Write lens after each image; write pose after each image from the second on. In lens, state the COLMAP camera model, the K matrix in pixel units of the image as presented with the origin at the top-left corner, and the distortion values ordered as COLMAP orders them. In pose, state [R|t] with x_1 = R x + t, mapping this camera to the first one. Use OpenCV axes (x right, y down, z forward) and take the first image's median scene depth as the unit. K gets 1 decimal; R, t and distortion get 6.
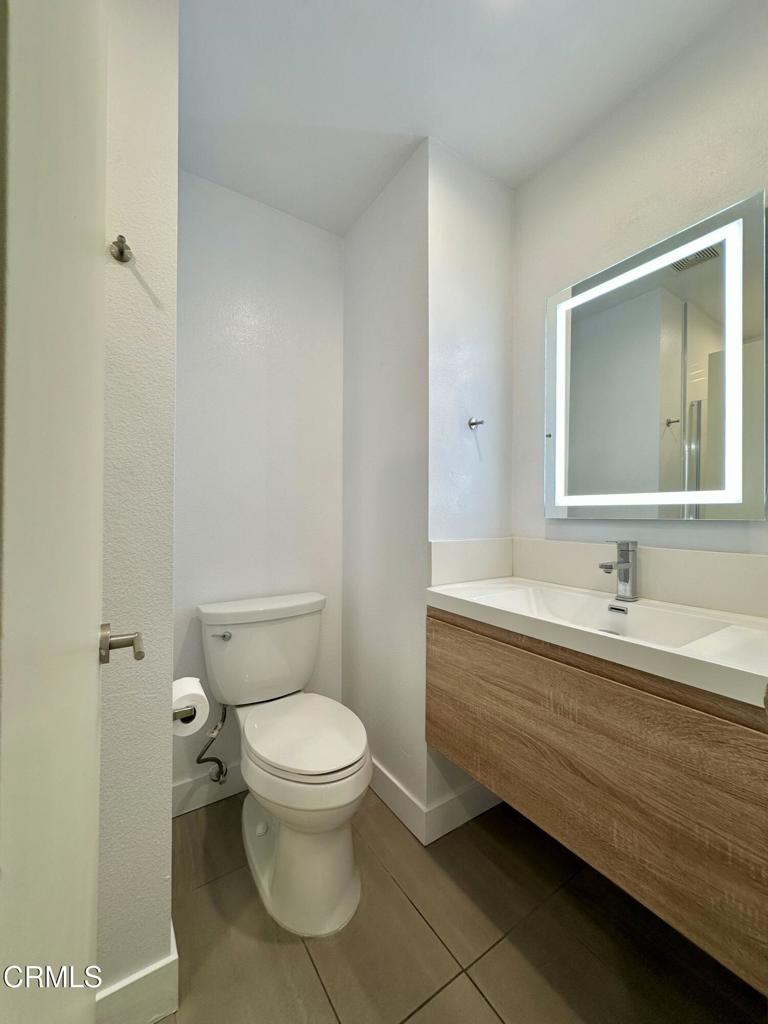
lens RADIAL K [[406.9, 0, 384.0], [0, 406.9, 514.3], [0, 0, 1]] dist [-0.000322, 0.000558]
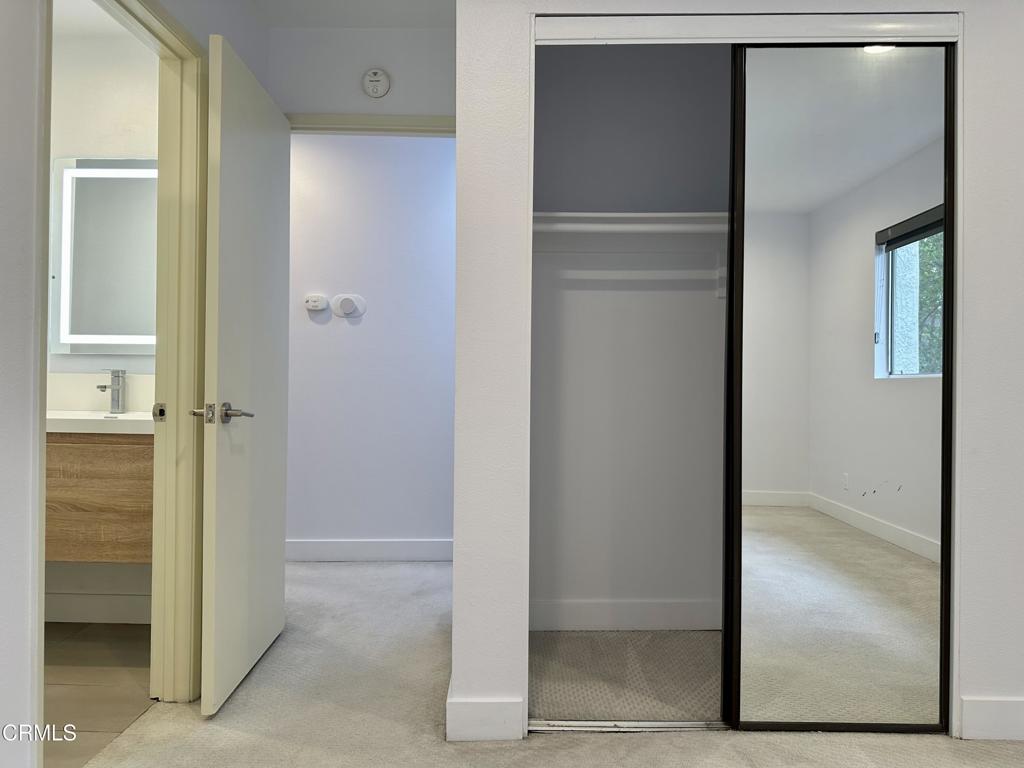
lens RADIAL K [[719.8, 0, 503.9], [0, 719.8, 381.2], [0, 0, 1]] dist [0.035979, -0.043683]
pose [[0.560799, 0.000563, 0.827952, -0.881086], [-0.009462, 0.999939, 0.005729, 0.098532], [-0.827898, -0.011047, 0.560770, -1.833638]]
